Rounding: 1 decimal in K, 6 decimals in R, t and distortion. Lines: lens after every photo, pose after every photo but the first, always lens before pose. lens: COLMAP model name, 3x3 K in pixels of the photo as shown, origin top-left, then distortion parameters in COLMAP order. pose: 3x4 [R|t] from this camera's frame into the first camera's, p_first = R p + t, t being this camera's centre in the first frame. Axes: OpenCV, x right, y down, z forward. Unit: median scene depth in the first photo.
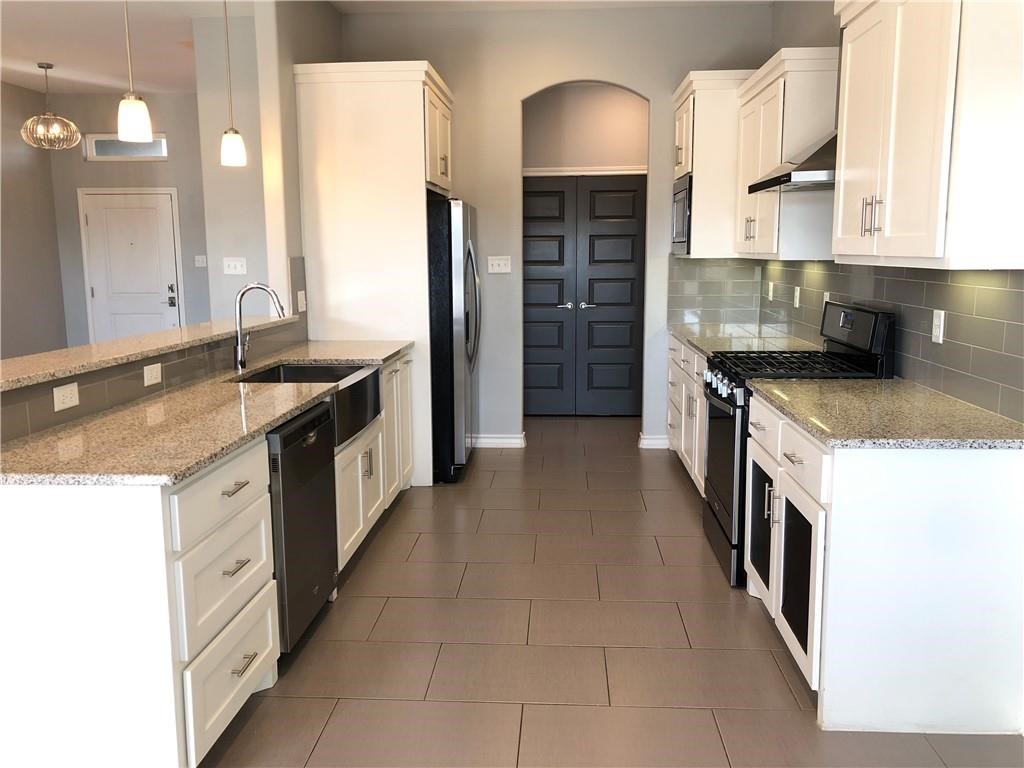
lens RADIAL K [[837.2, 0, 512.0], [0, 837.2, 384.0], [0, 0, 1]] dist [0.099810, -0.170243]
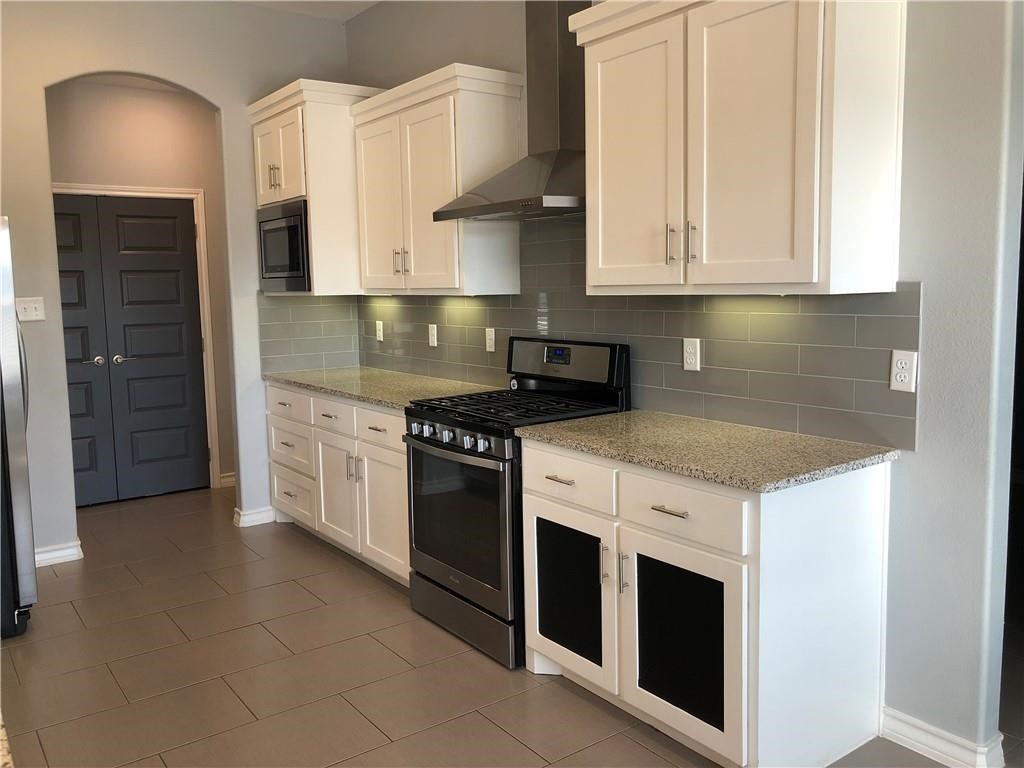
lens RADIAL K [[837.2, 0, 512.0], [0, 837.2, 384.0], [0, 0, 1]] dist [0.099810, -0.170243]
pose [[0.770301, -0.082651, 0.632302, -0.213385], [0.114403, 0.993389, -0.009520, -0.033877], [-0.627335, 0.079670, 0.774664, 0.255395]]
